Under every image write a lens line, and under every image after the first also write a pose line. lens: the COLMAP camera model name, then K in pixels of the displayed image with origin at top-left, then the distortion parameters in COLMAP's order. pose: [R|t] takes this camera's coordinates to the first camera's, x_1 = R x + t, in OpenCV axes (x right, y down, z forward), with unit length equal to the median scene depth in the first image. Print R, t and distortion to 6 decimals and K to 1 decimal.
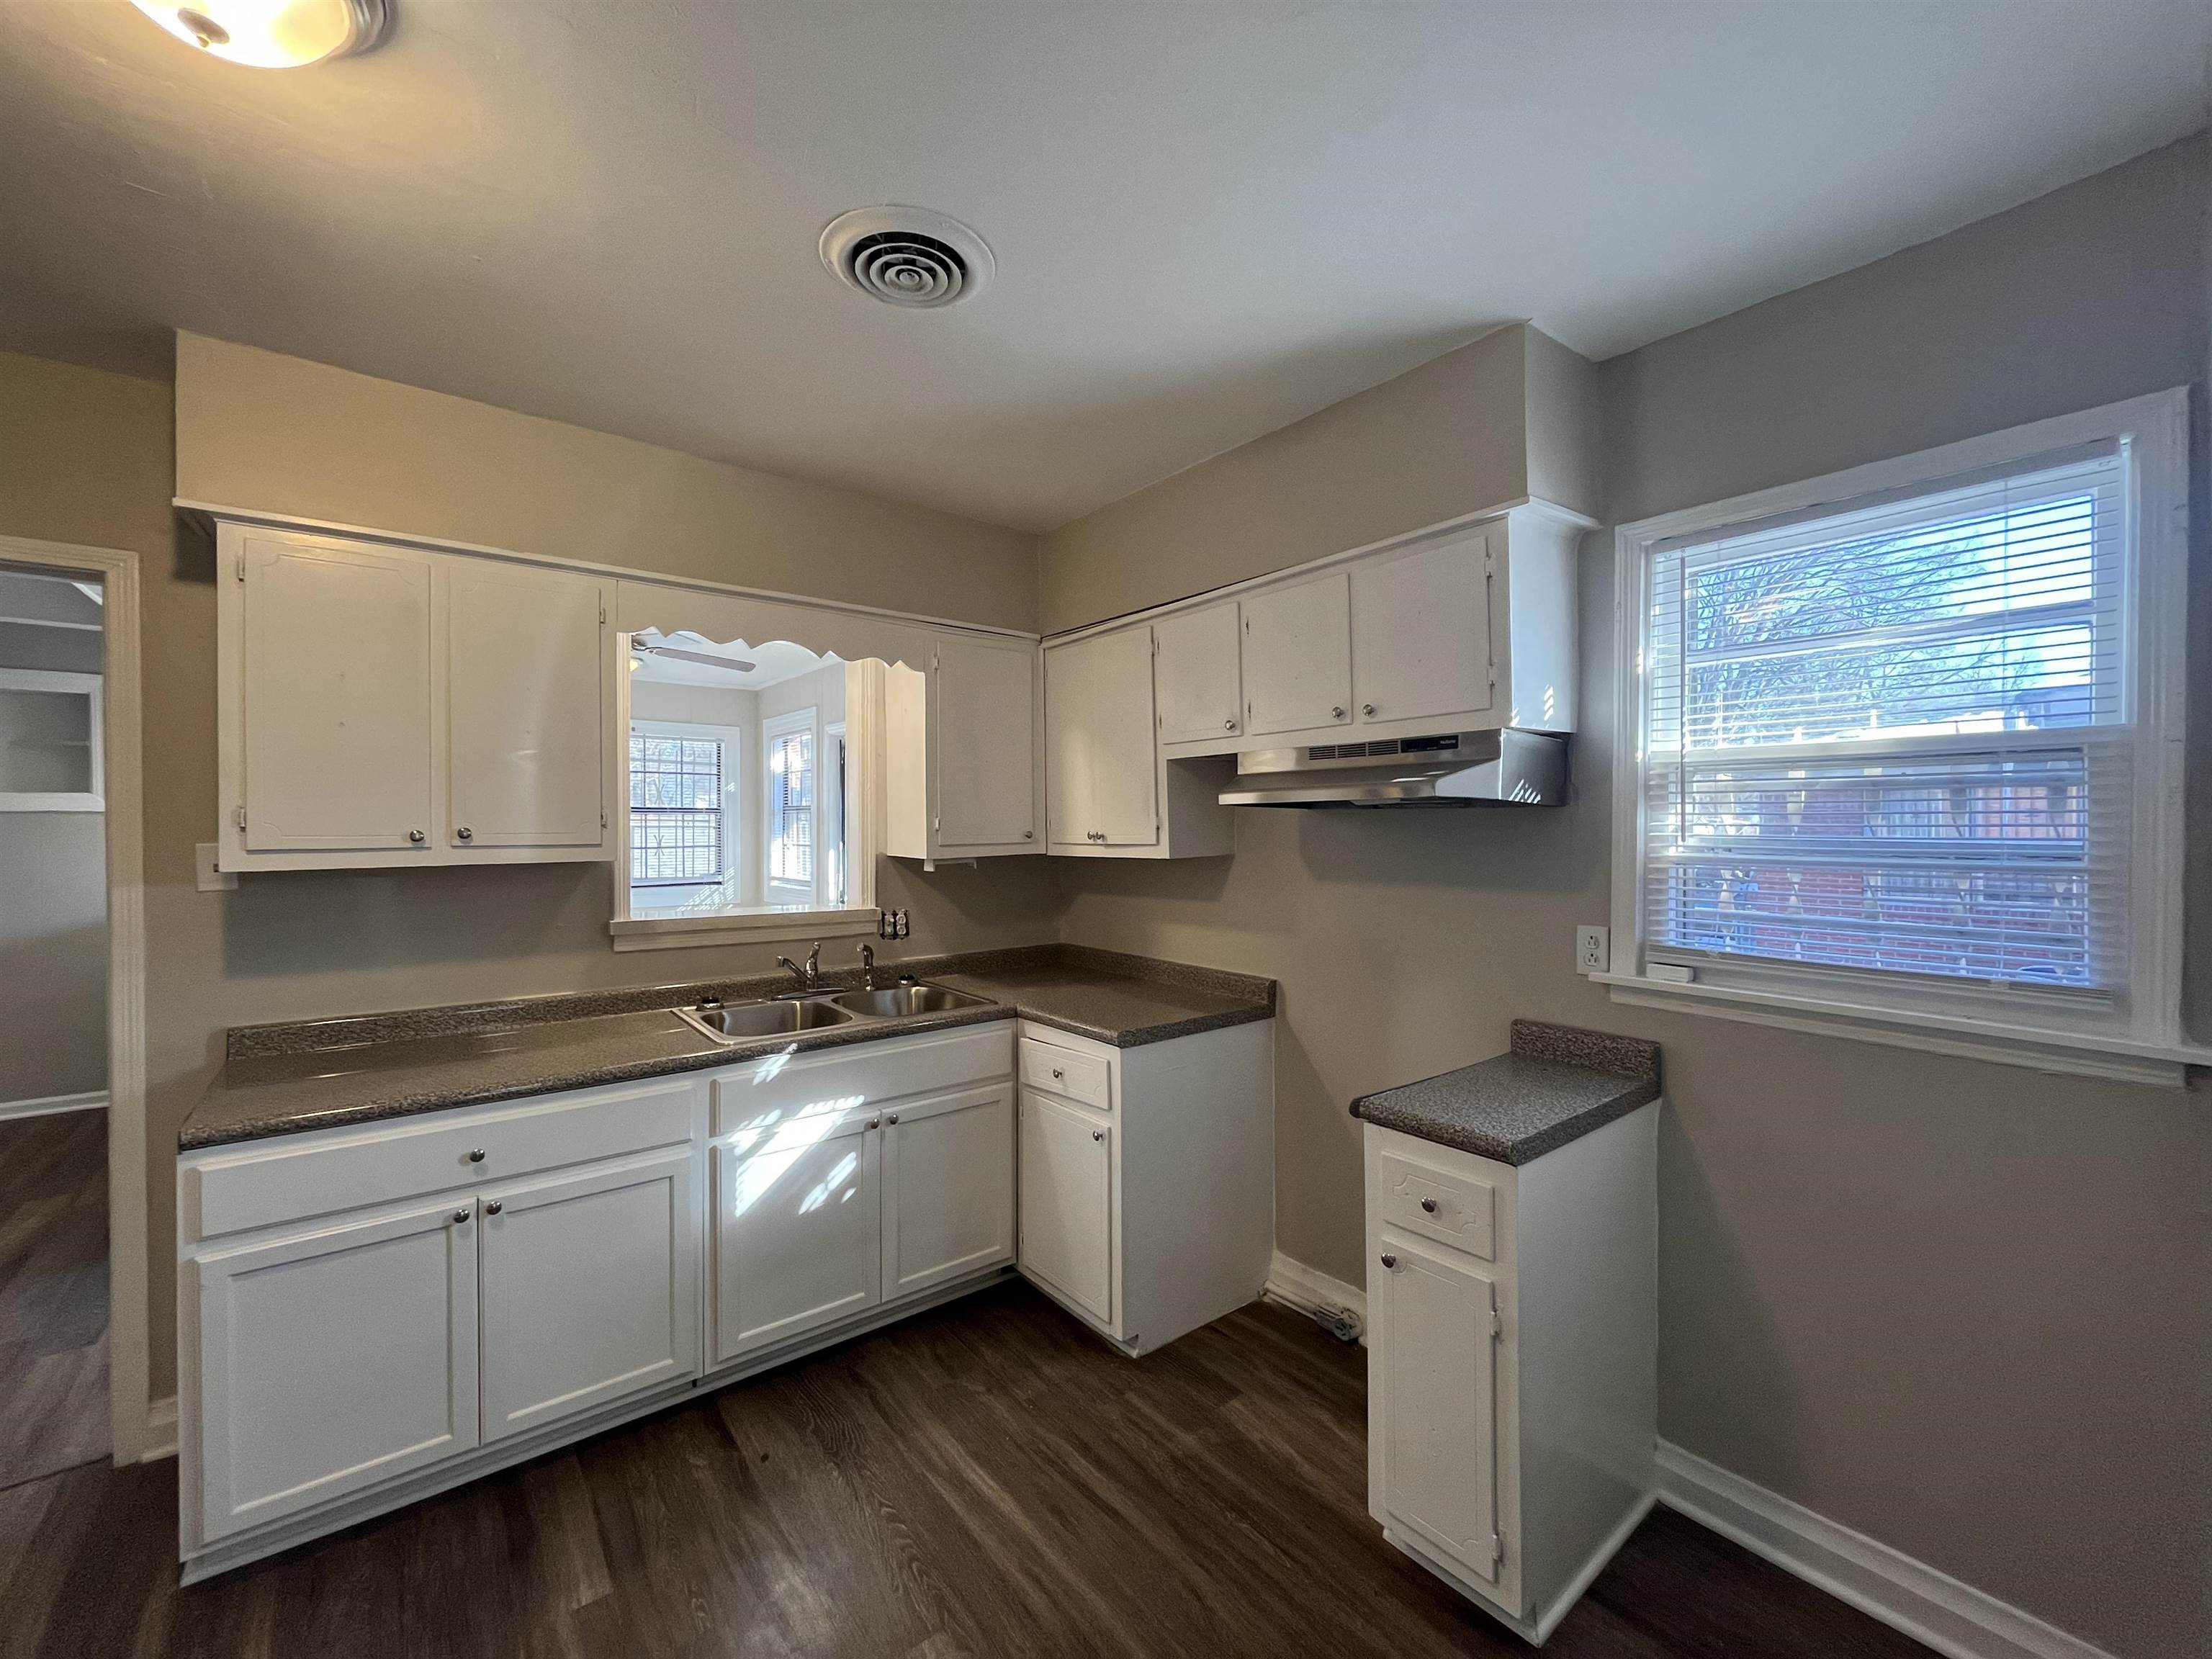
lens RADIAL K [[886.1, 0, 1106.0], [0, 886.1, 829.5], [0, 0, 1]] dist [-0.002505, -0.000463]
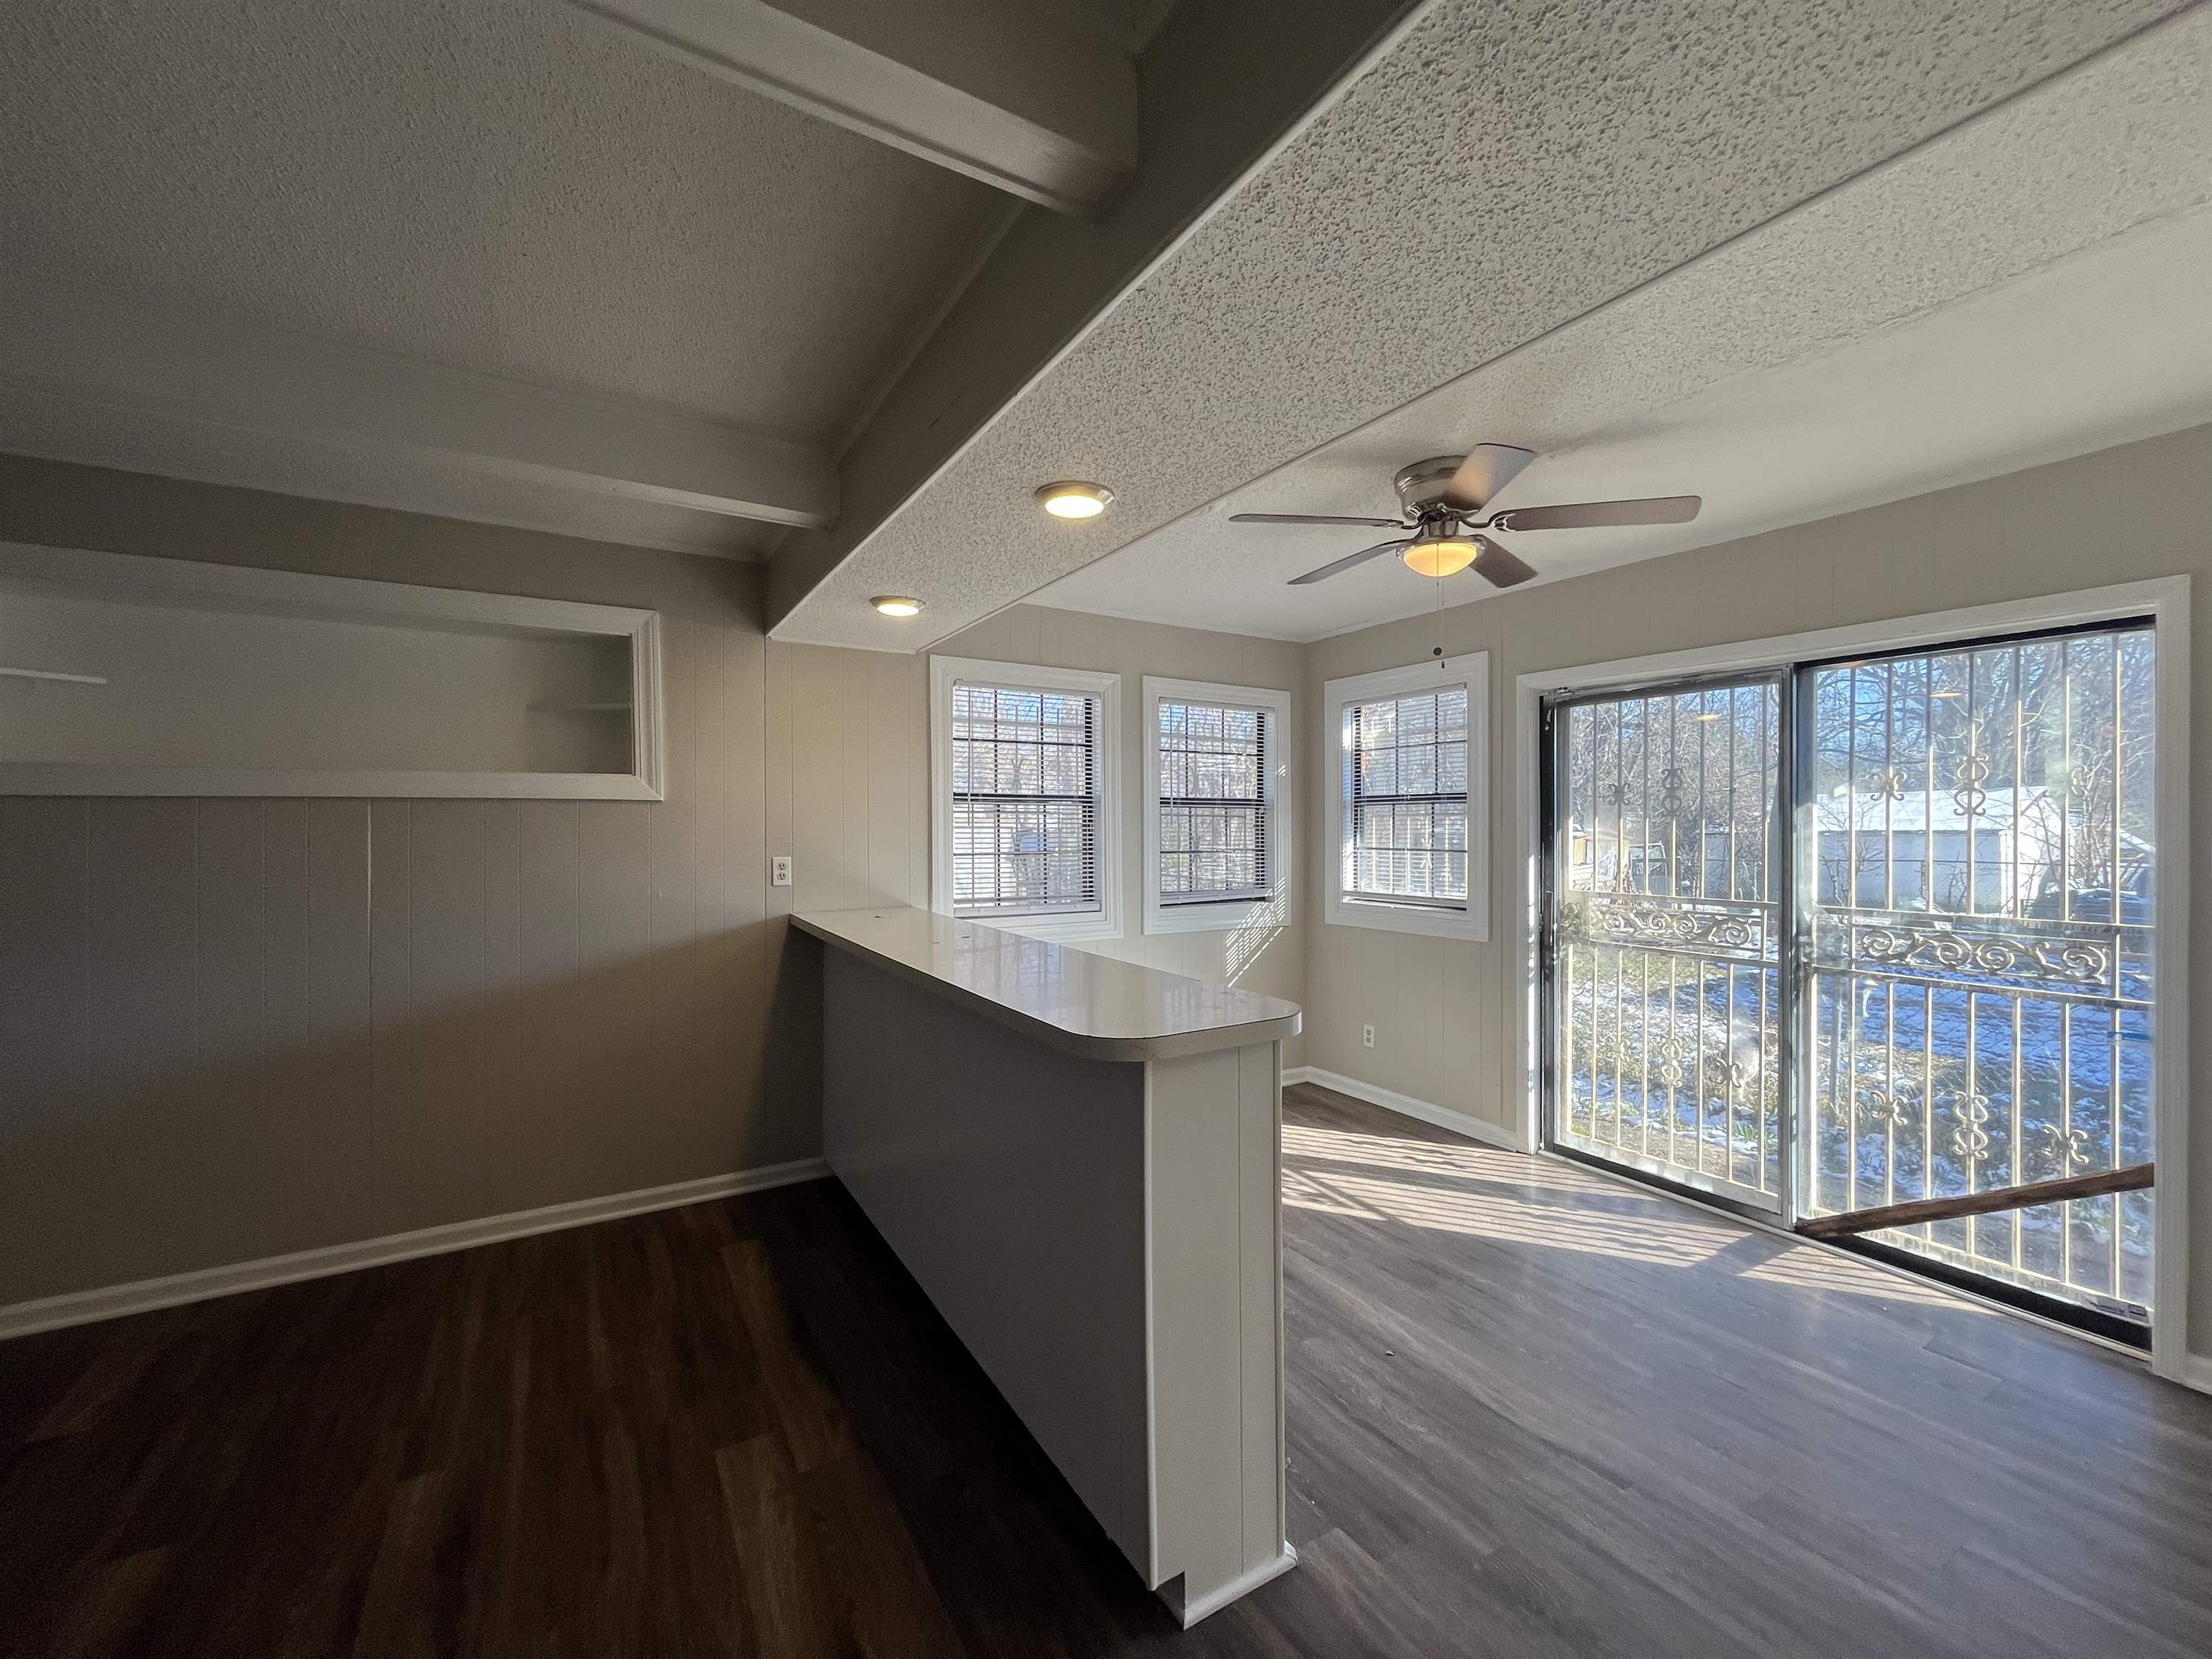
lens RADIAL K [[886.1, 0, 1106.0], [0, 886.1, 829.5], [0, 0, 1]] dist [-0.002505, -0.000463]
pose [[0.990946, 0.005873, -0.134132, -1.383088], [-0.005189, 0.999972, 0.005447, -0.004175], [0.134160, -0.004702, 0.990949, 0.691175]]
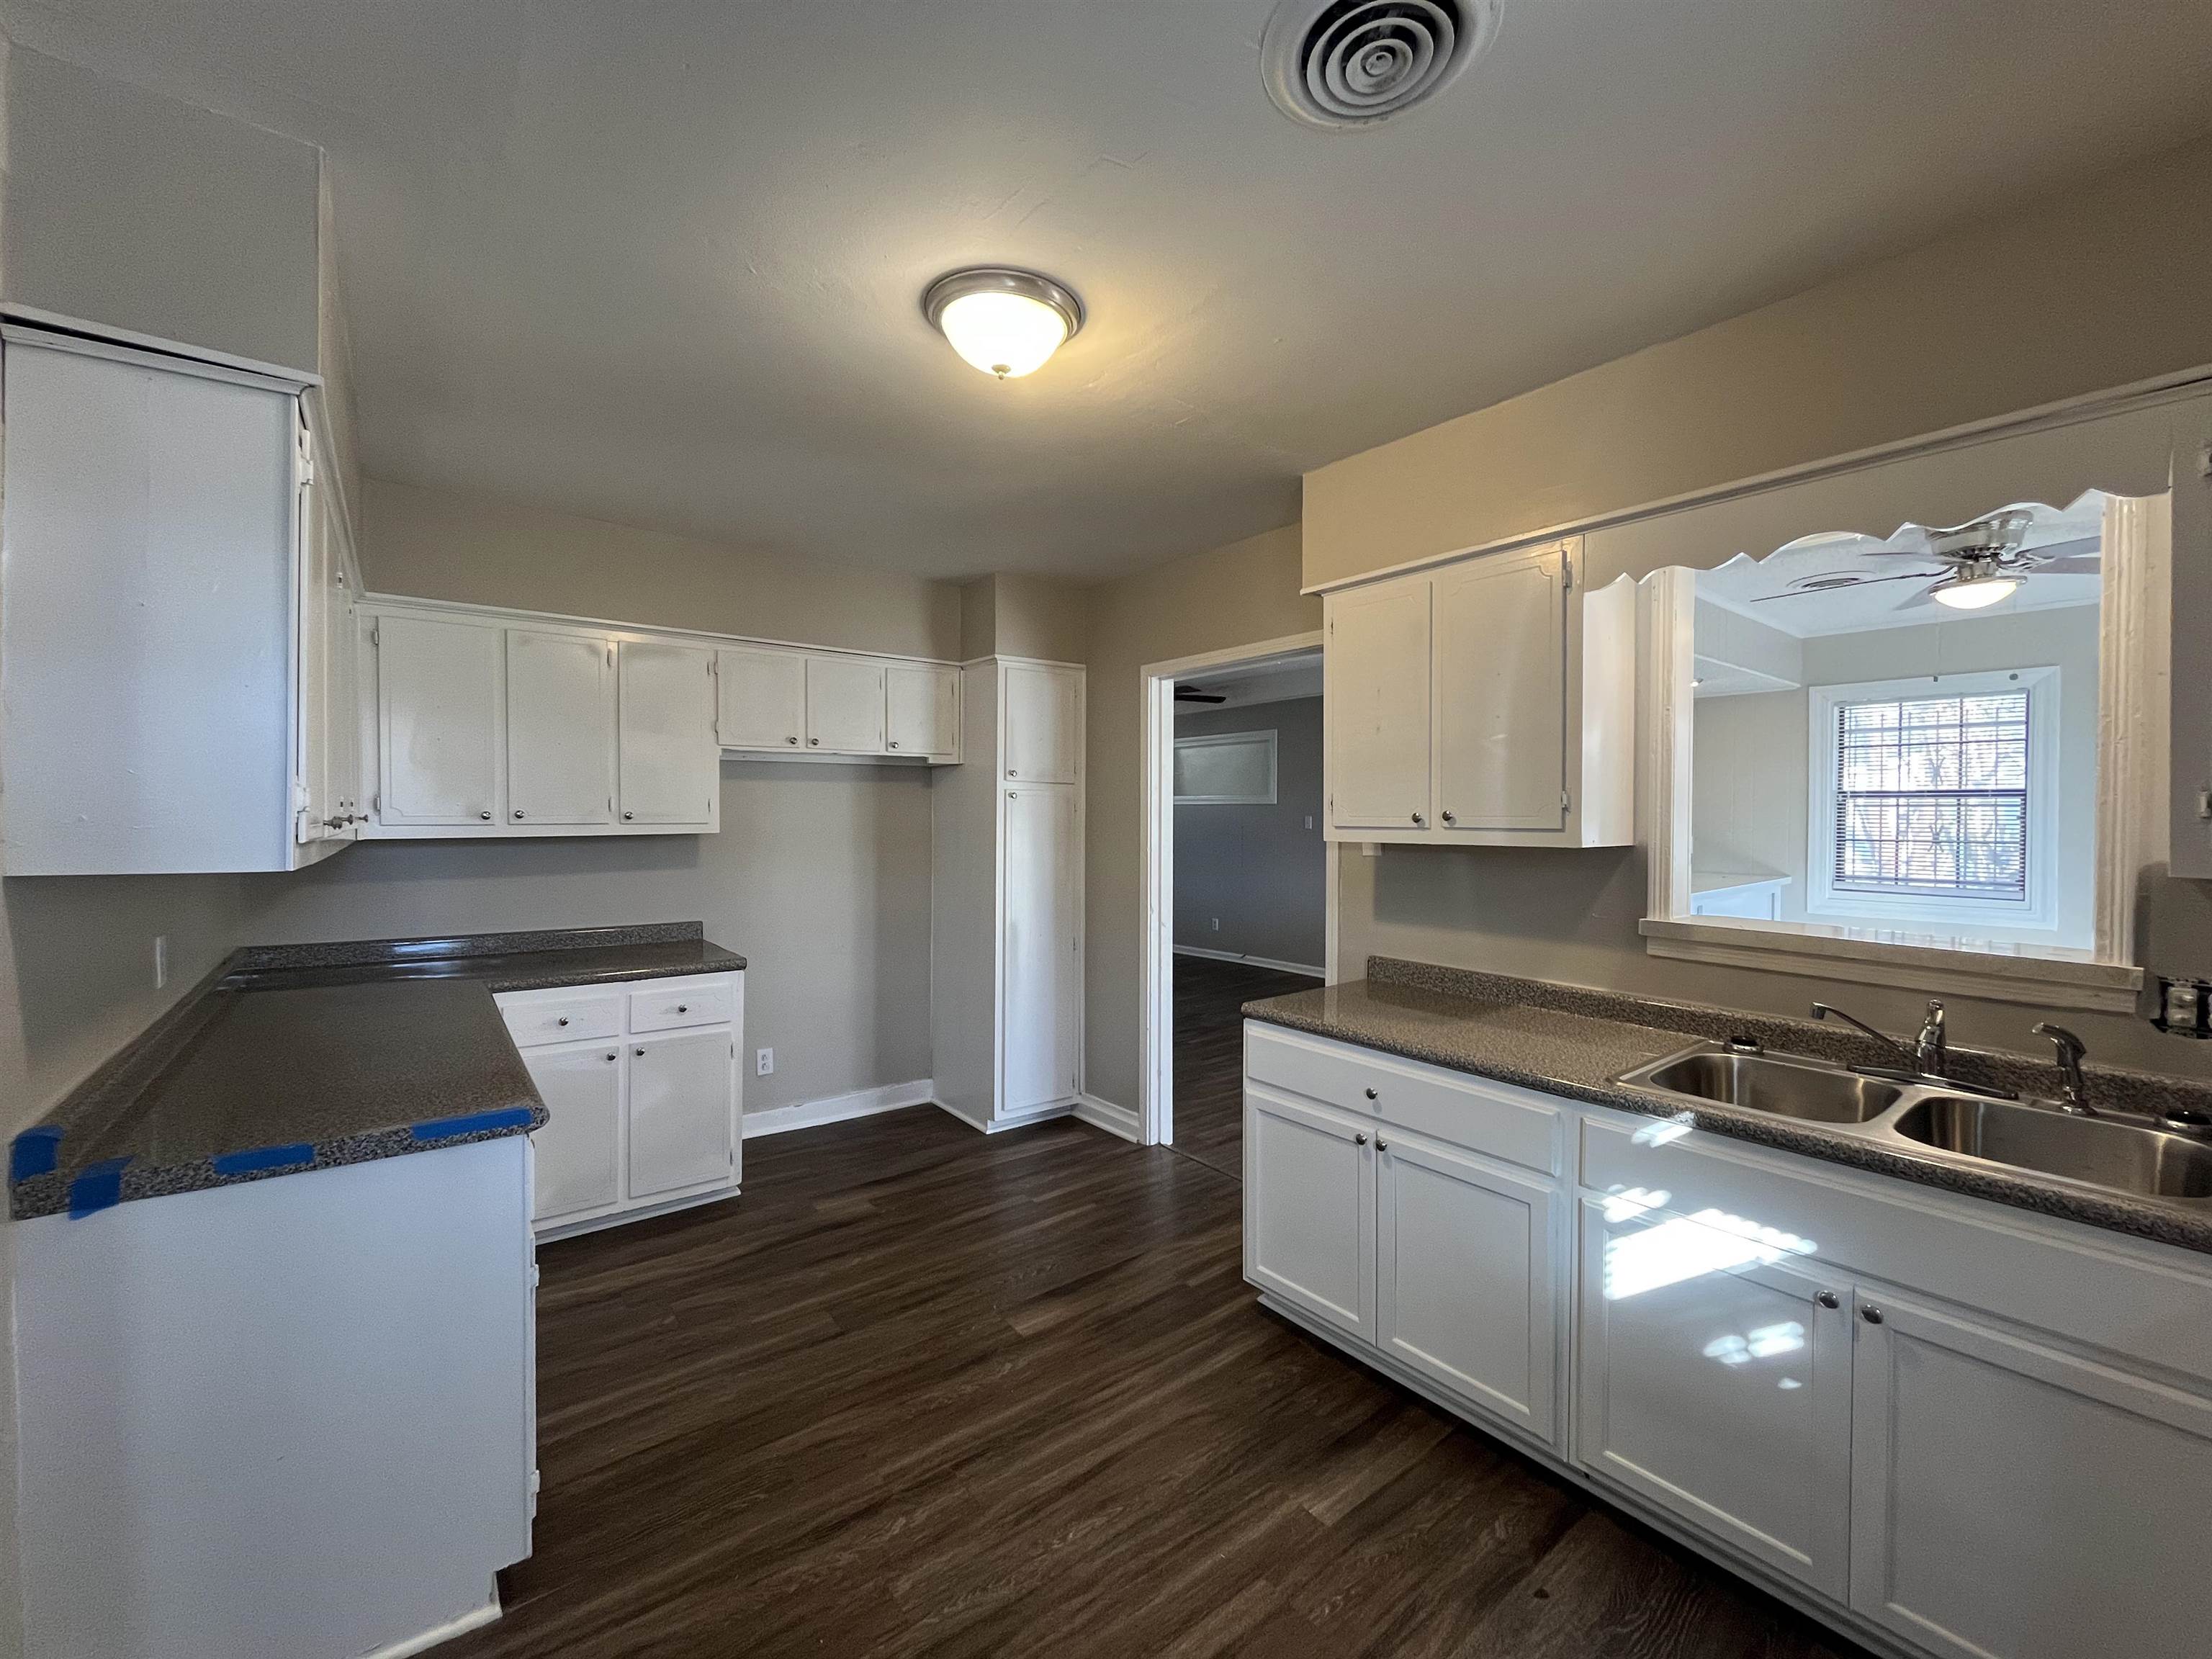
lens RADIAL K [[899.9, 0, 1097.1], [0, 899.9, 821.3], [0, 0, 1]] dist [-0.001189, 0.000174]
pose [[-0.015614, 0.010700, -0.999821, 0.387024], [-0.008082, 0.999909, 0.010827, 0.002431], [0.999845, 0.008250, -0.015526, 0.542769]]
